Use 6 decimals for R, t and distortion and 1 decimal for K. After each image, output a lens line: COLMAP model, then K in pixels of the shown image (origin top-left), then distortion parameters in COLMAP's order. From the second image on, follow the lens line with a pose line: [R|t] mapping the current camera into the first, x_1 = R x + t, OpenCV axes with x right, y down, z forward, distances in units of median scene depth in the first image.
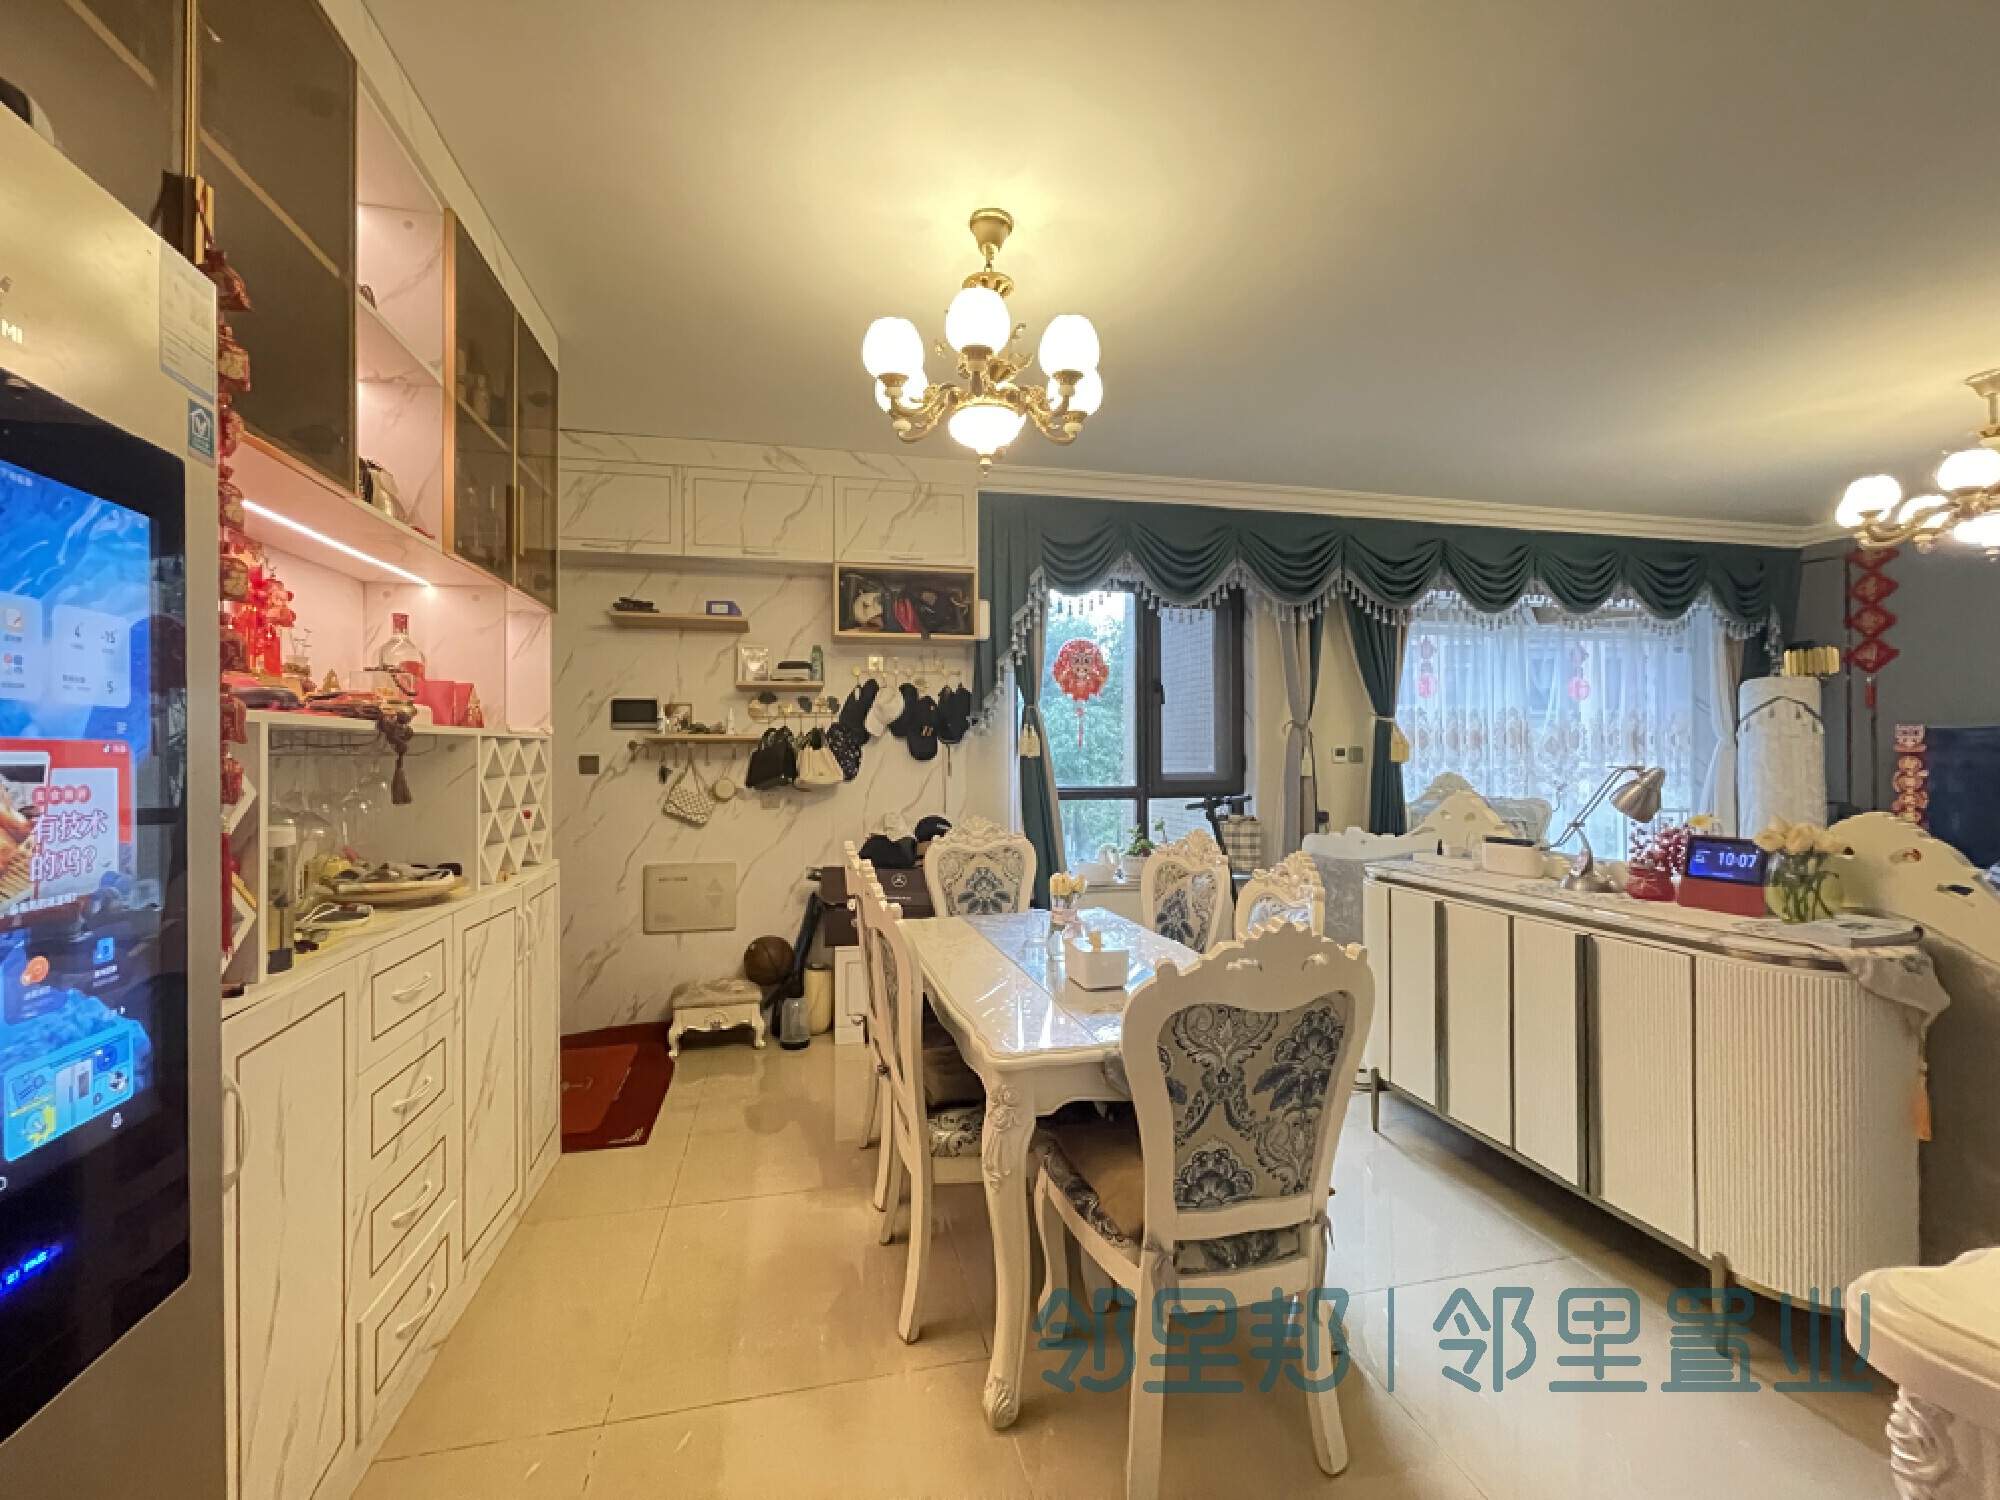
lens RADIAL K [[794.1, 0, 988.2], [0, 794.1, 751.5], [0, 0, 1]] dist [0.001865, -0.000070]
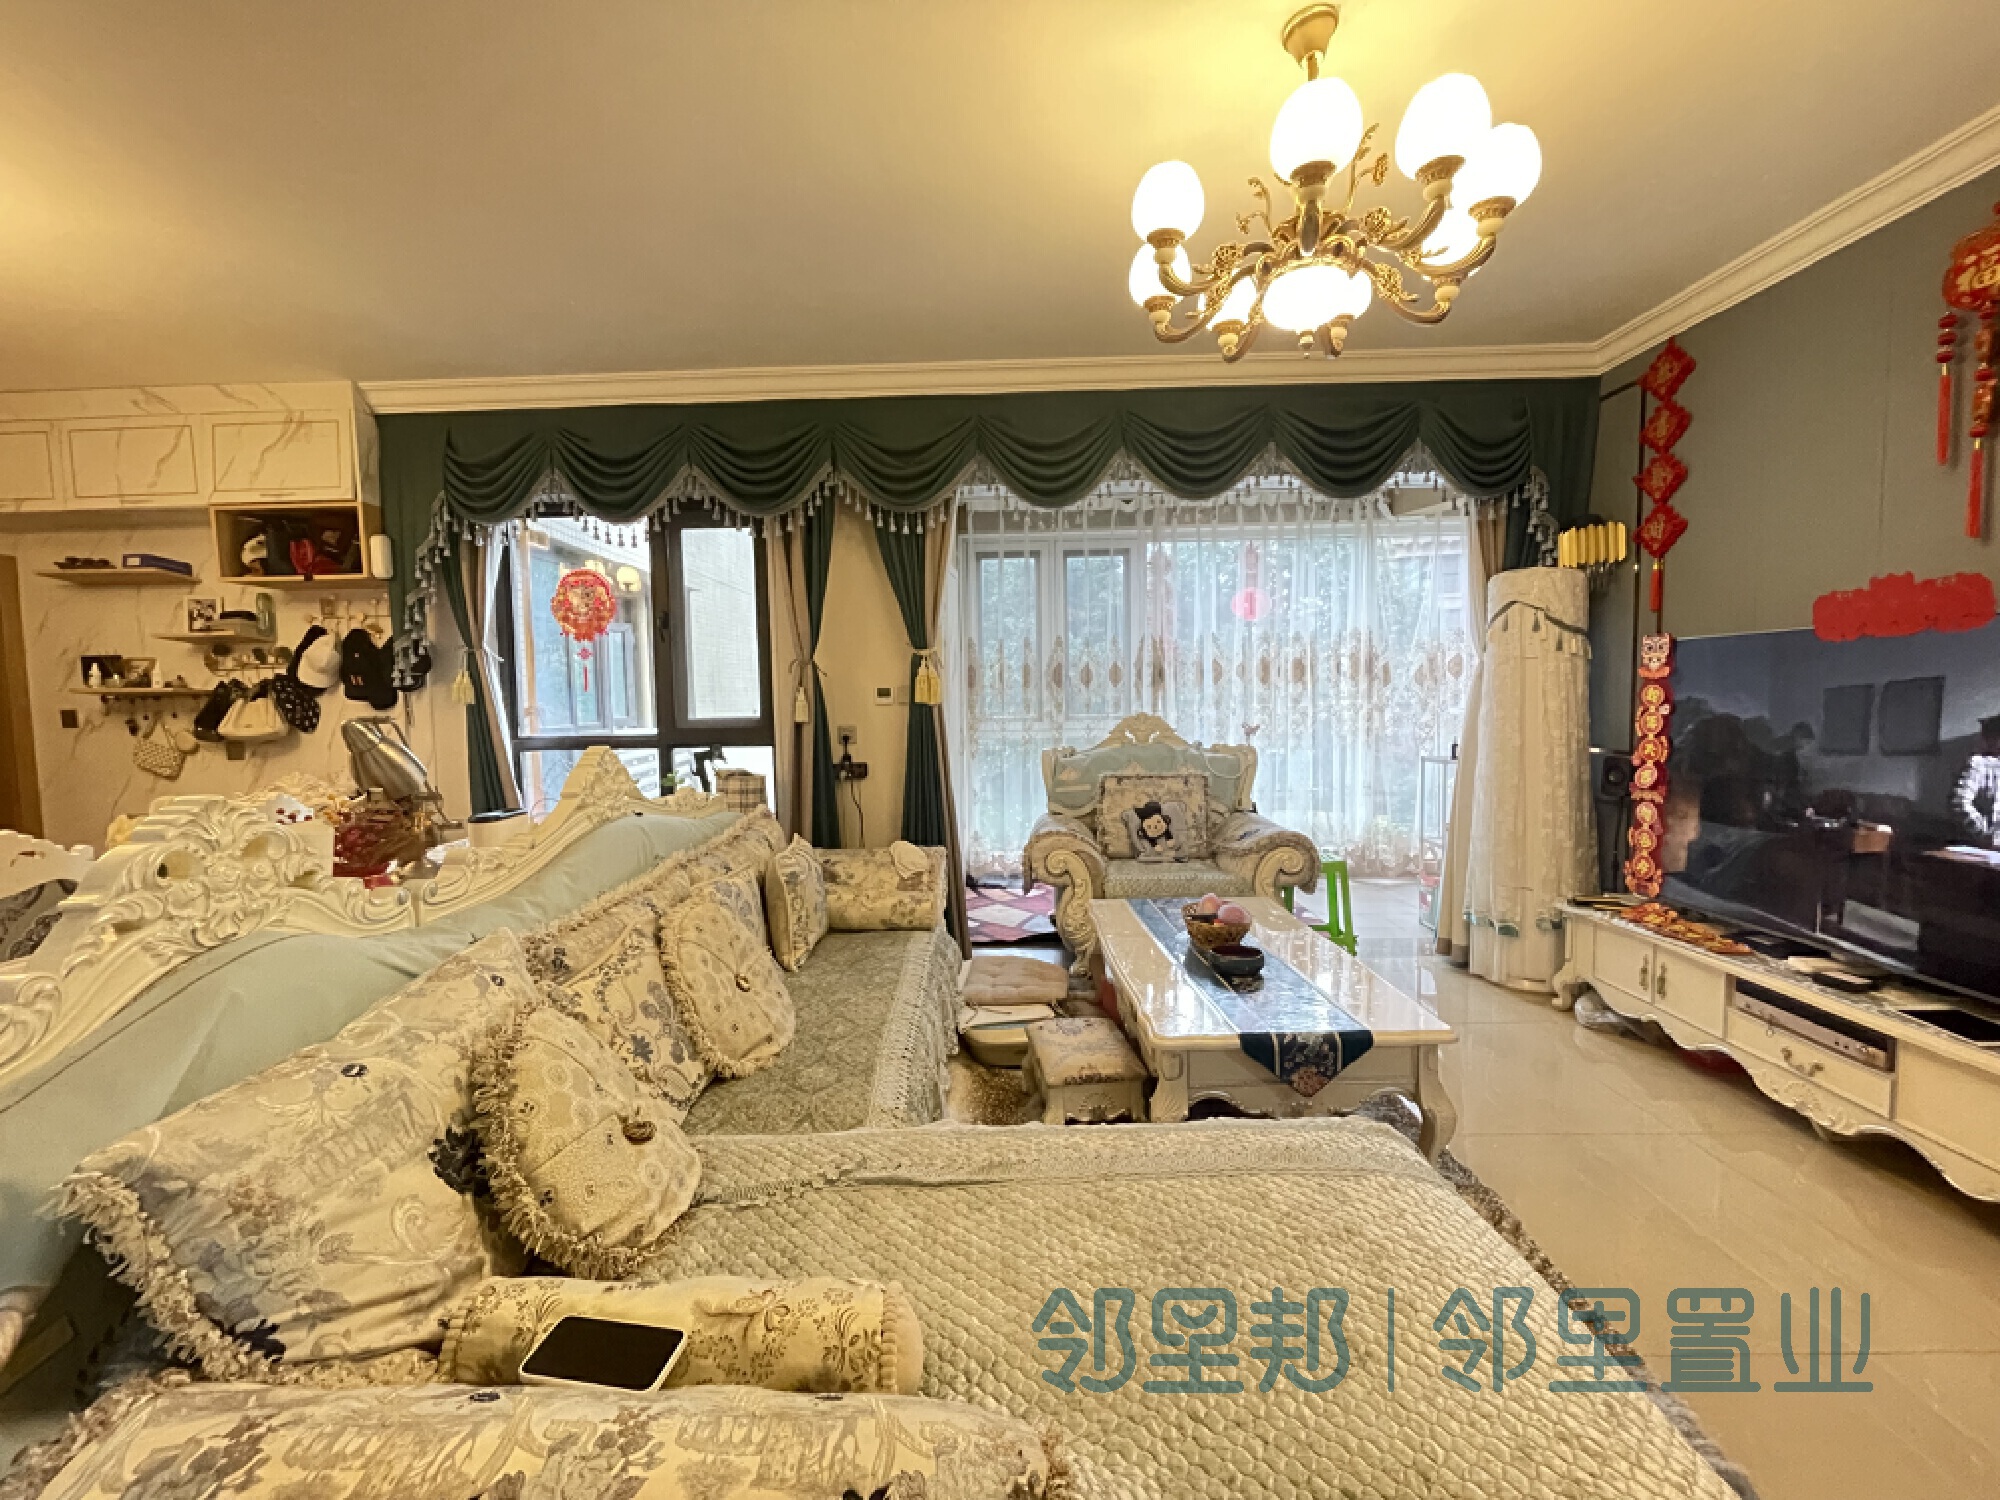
lens RADIAL K [[855.1, 0, 992.4], [0, 855.1, 760.8], [0, 0, 1]] dist [0.002922, -0.000045]
pose [[0.969211, 0.001885, -0.246226, 0.814710], [0.018200, 0.996687, 0.079270, 0.003303], [0.245560, -0.081311, 0.965965, 0.170739]]
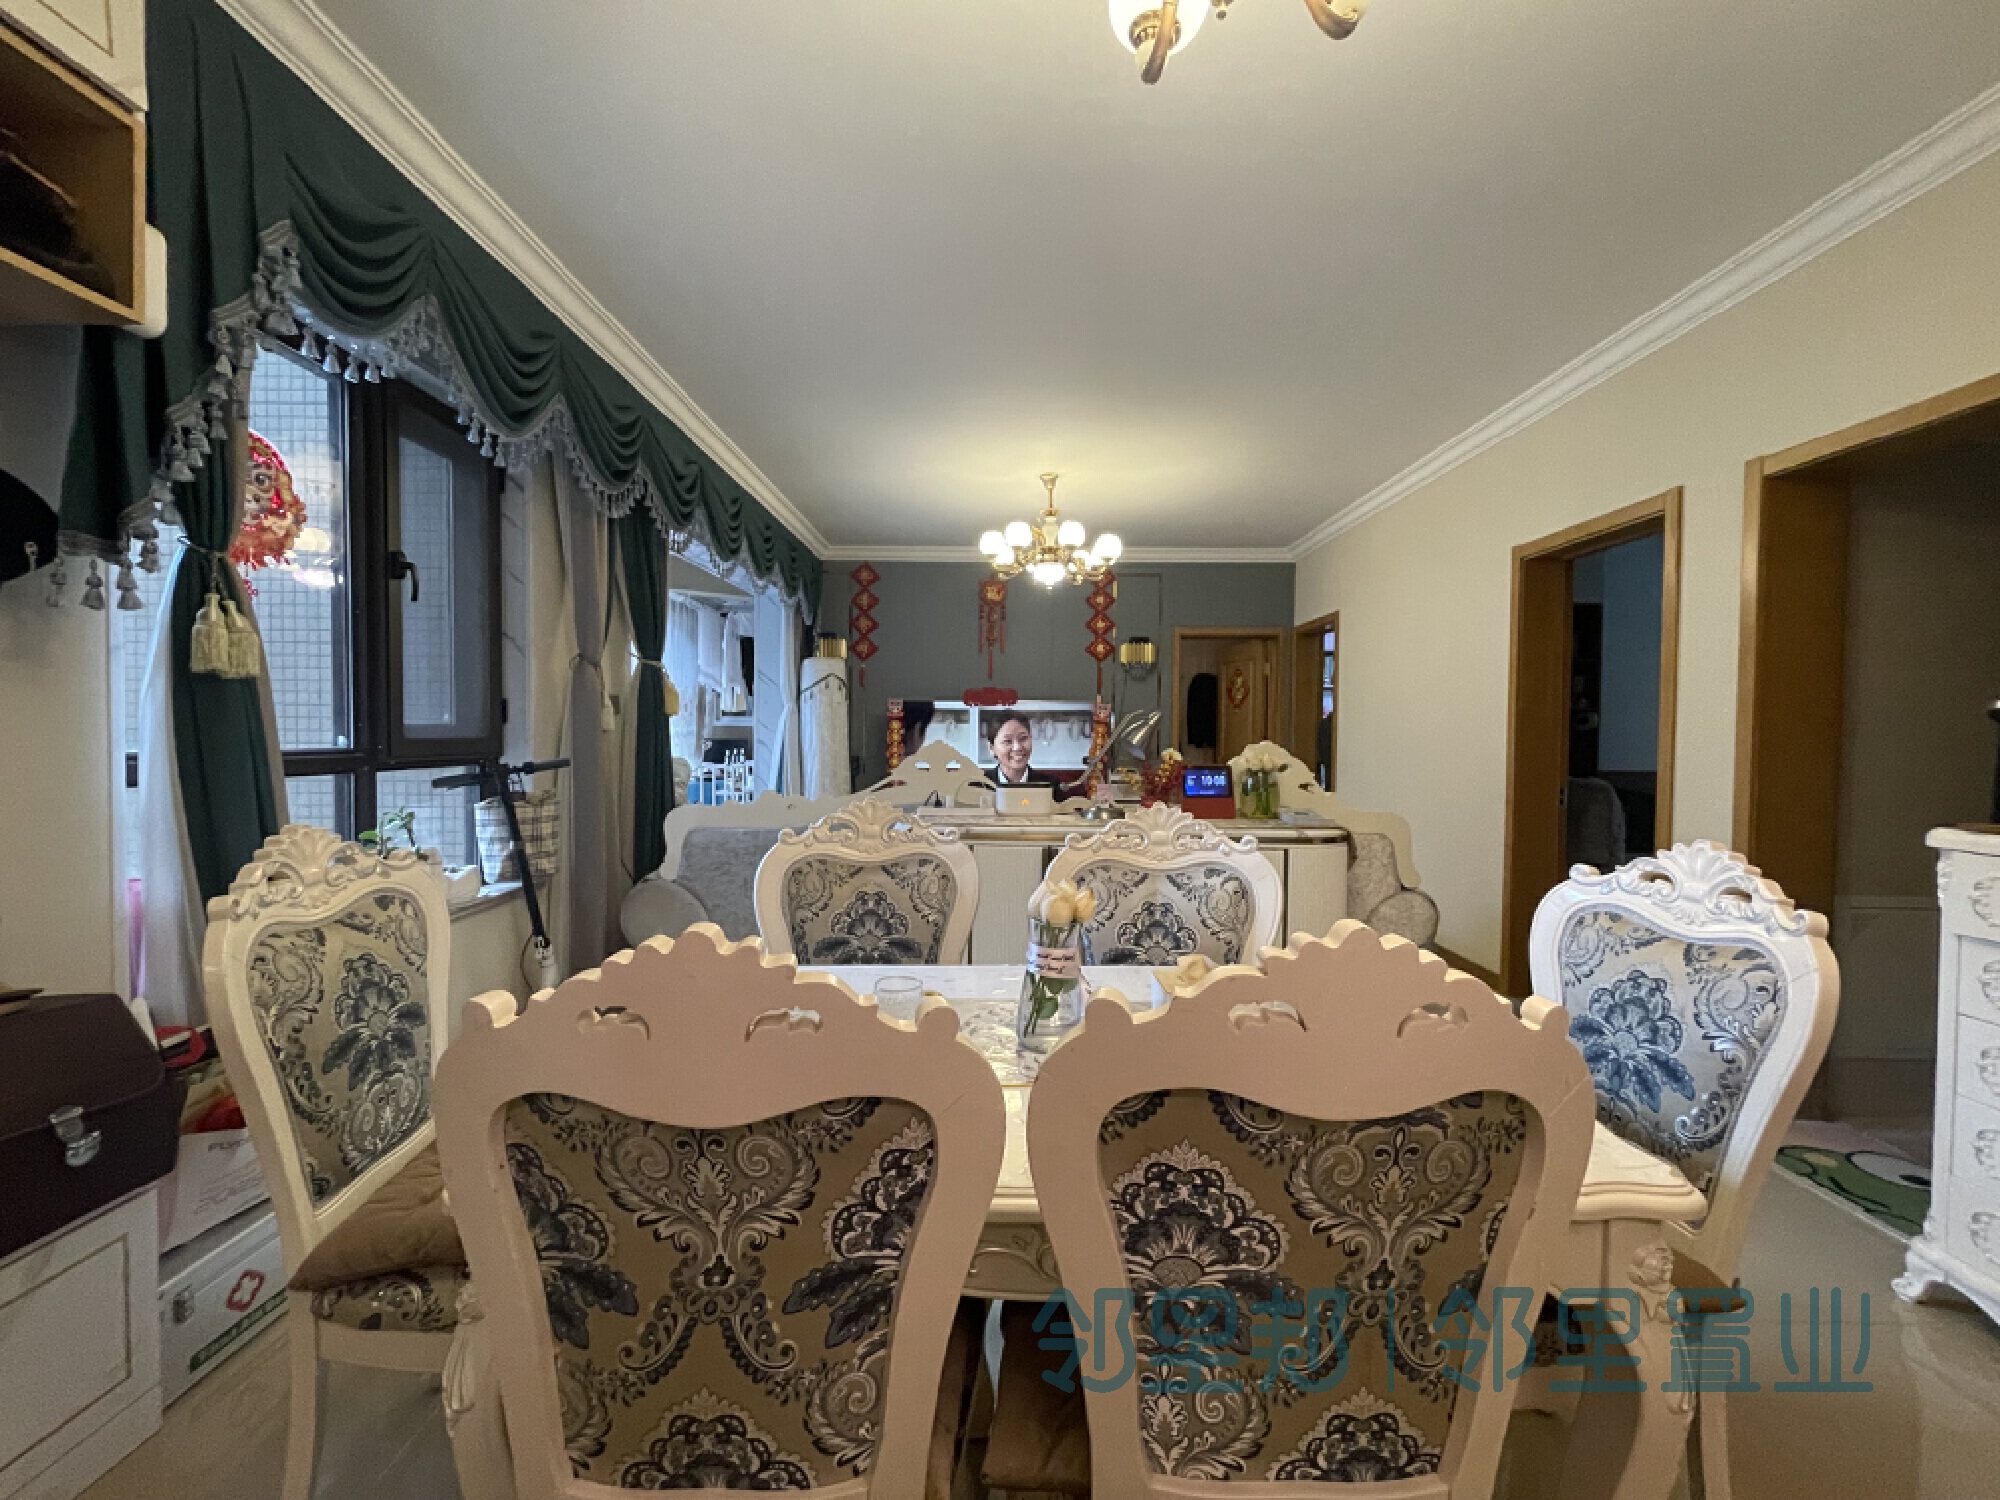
lens RADIAL K [[799.6, 0, 997.2], [0, 799.6, 749.4], [0, 0, 1]] dist [0.000388, -0.000340]
pose [[0.246904, -0.016673, 0.968896, -0.220956], [-0.014967, 0.999667, 0.021017, 0.026475], [-0.968924, -0.019691, 0.246573, 0.459515]]
